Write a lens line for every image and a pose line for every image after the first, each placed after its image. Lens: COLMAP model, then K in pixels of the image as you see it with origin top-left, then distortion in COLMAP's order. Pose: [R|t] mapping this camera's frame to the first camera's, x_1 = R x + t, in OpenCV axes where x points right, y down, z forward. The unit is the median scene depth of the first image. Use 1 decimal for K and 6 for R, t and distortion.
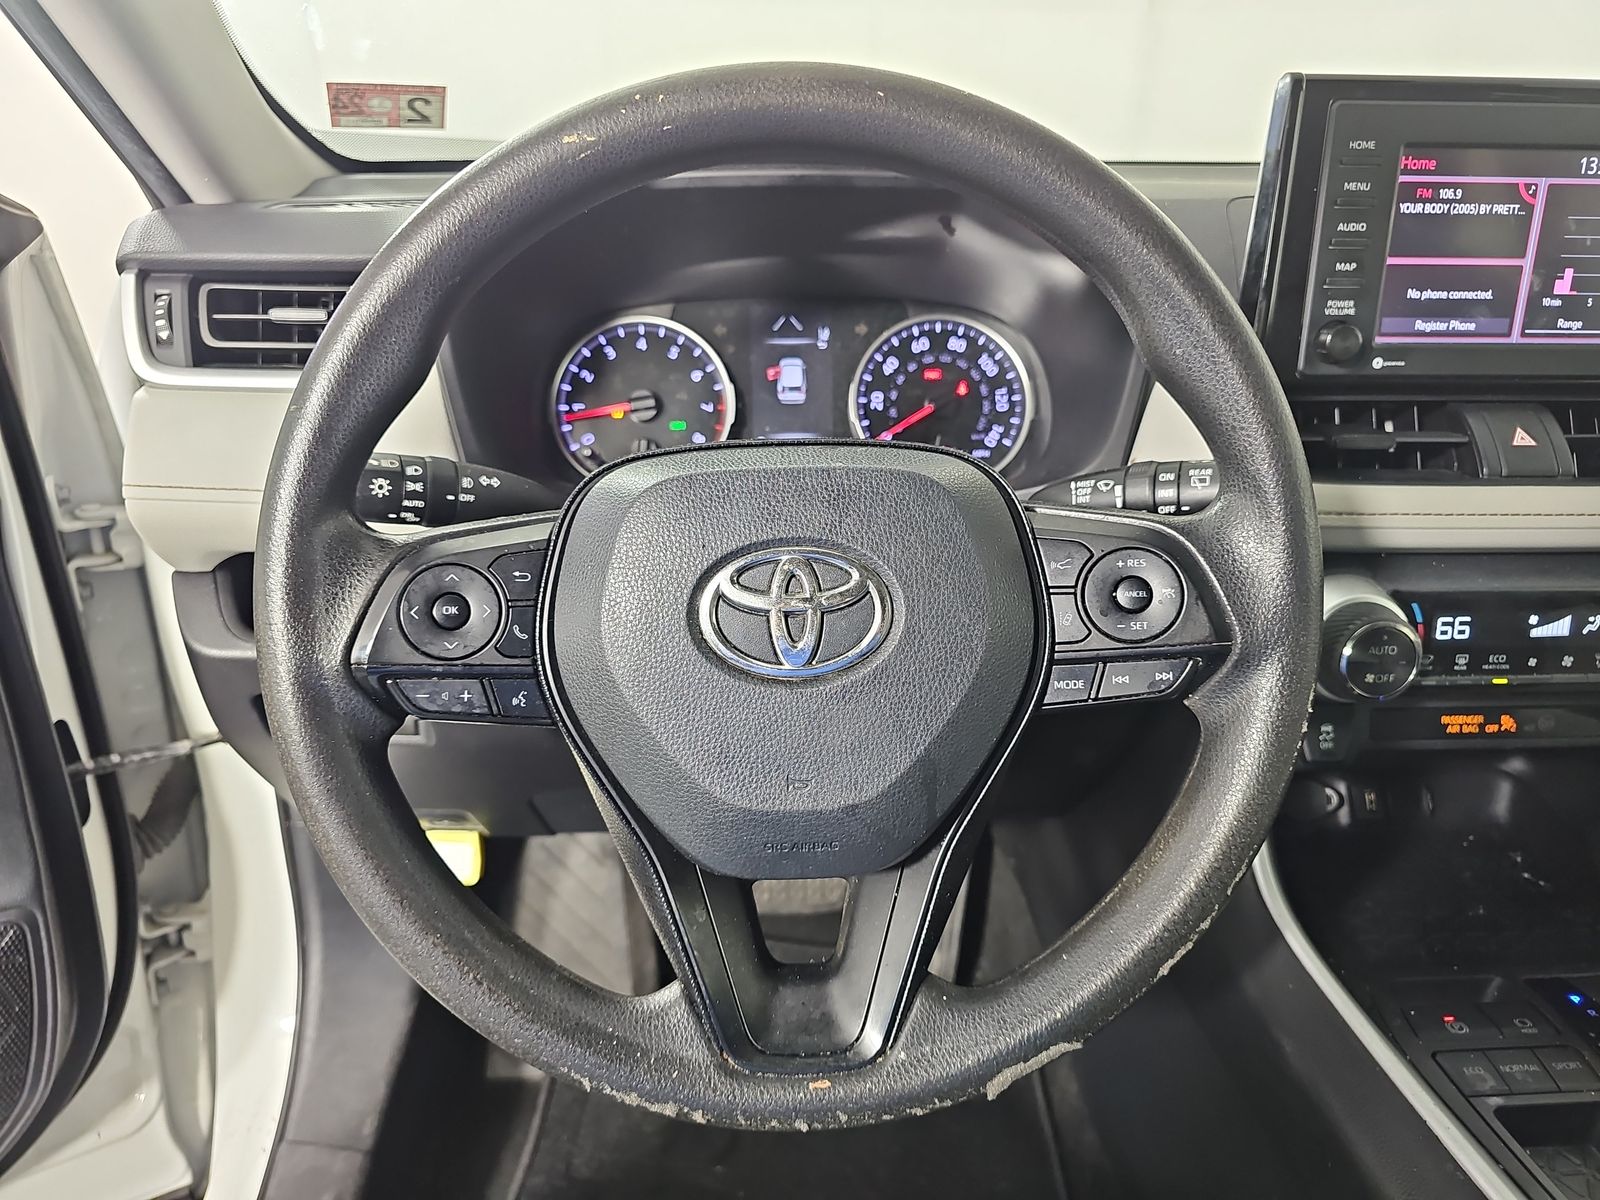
lens RADIAL K [[1057.0, 0, 800.0], [0, 1057.0, 600.0], [0, 0, 1]] dist [0.033939, -0.036813]
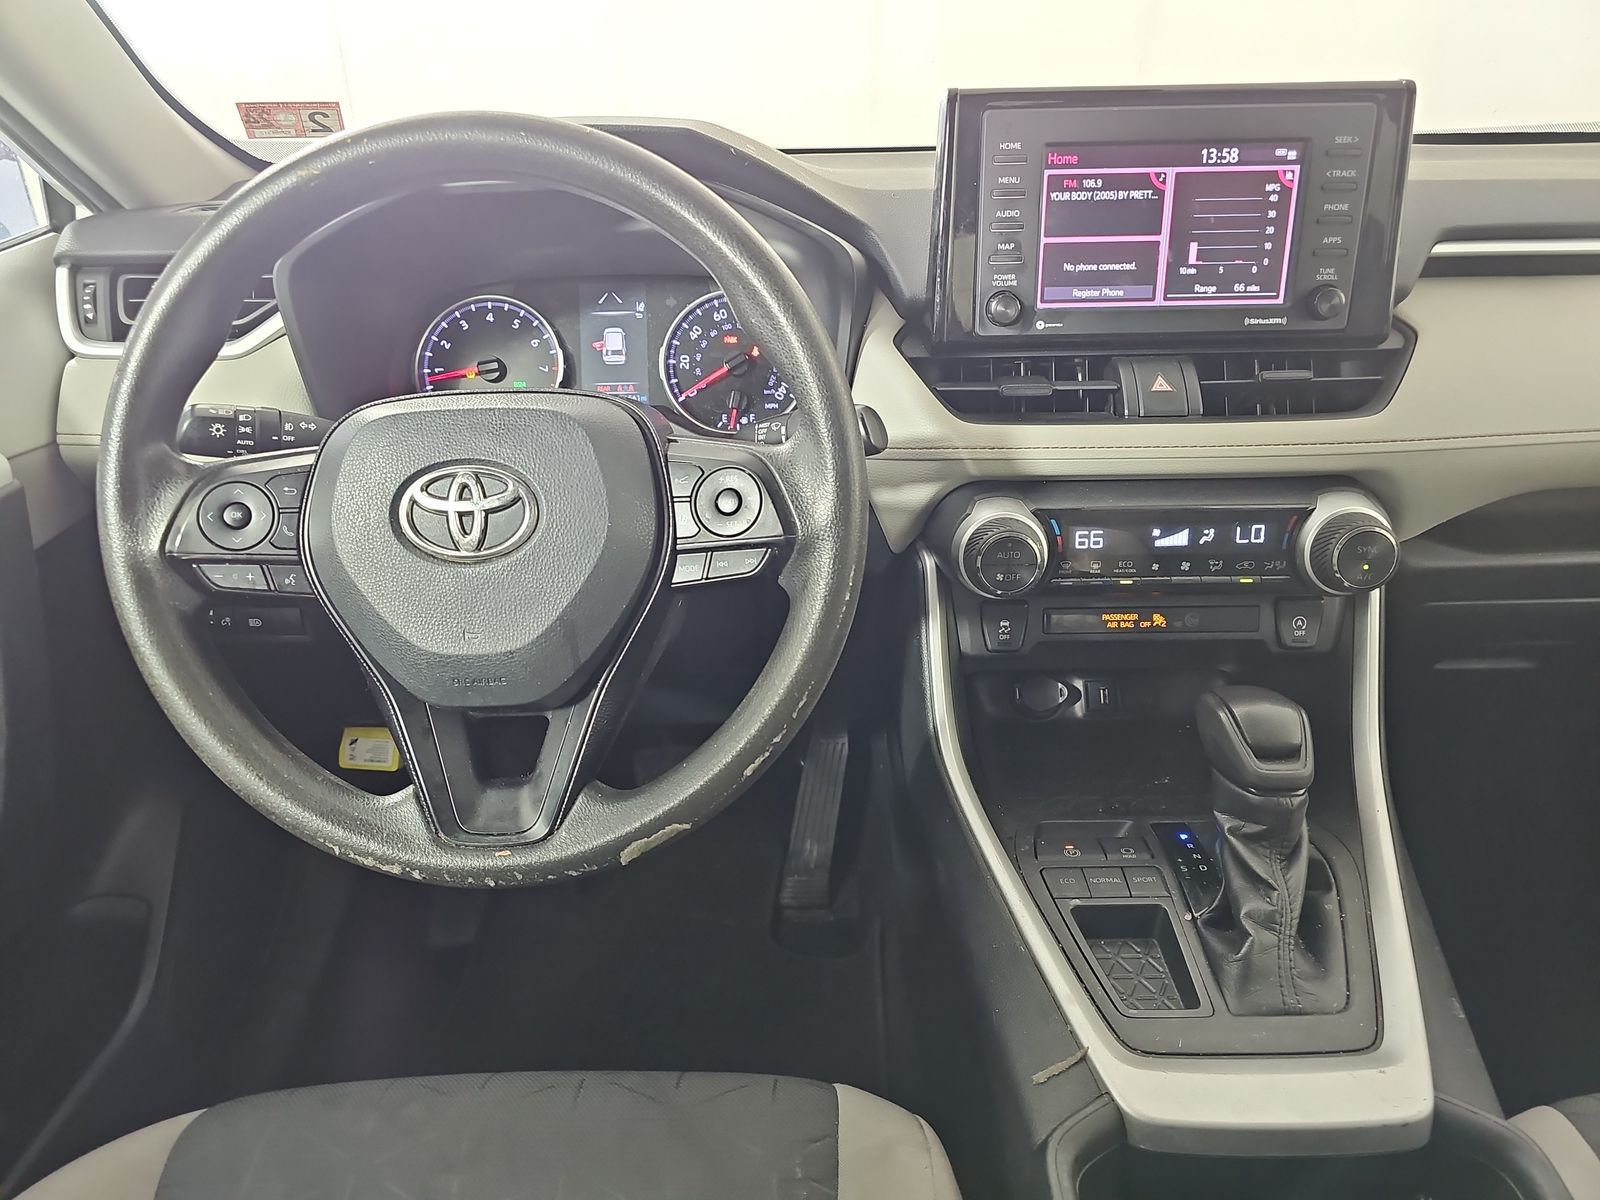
lens RADIAL K [[1054.0, 0, 800.0], [0, 1054.0, 600.0], [0, 0, 1]] dist [0.053680, -0.045345]
pose [[0.998202, -0.001424, -0.059925, 0.342596], [0.003308, 0.999503, 0.031355, 0.055795], [0.059850, -0.031497, 0.997710, -0.248948]]
